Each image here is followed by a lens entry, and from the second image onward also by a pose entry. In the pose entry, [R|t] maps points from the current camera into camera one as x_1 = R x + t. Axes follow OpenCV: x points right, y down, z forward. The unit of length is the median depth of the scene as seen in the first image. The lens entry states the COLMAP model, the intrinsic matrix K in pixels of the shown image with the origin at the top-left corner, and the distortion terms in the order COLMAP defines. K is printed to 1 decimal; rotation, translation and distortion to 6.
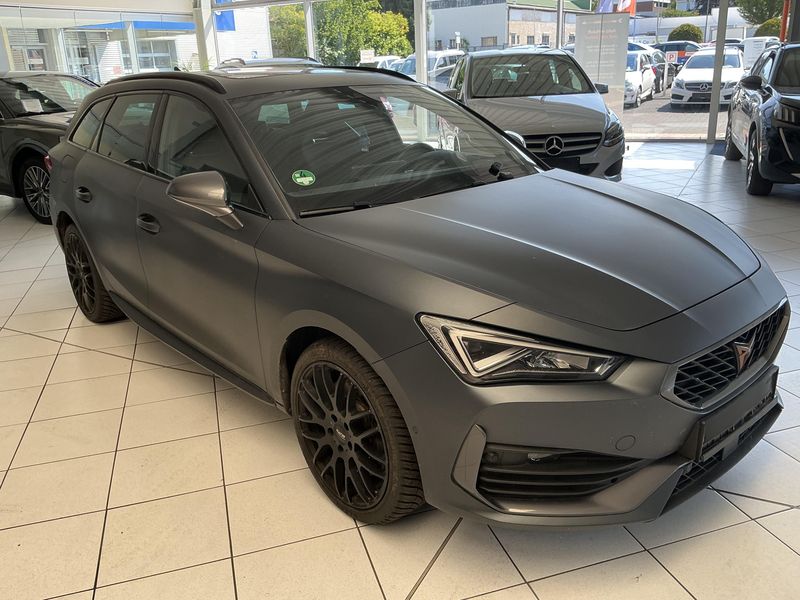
lens RADIAL K [[664.9, 0, 386.6], [0, 664.9, 300.8], [0, 0, 1]] dist [0.105545, -0.229186]
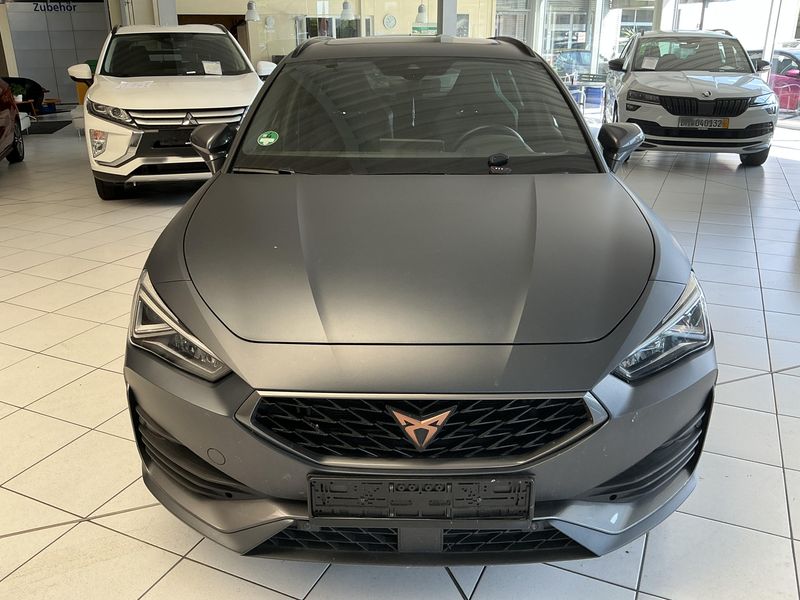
lens RADIAL K [[664.9, 0, 386.6], [0, 664.9, 300.8], [0, 0, 1]] dist [0.105545, -0.229186]
pose [[0.742812, 0.270418, -0.612457, 0.788516], [-0.245233, 0.961118, 0.126935, -0.125463], [0.622969, 0.055906, 0.780246, 0.321013]]
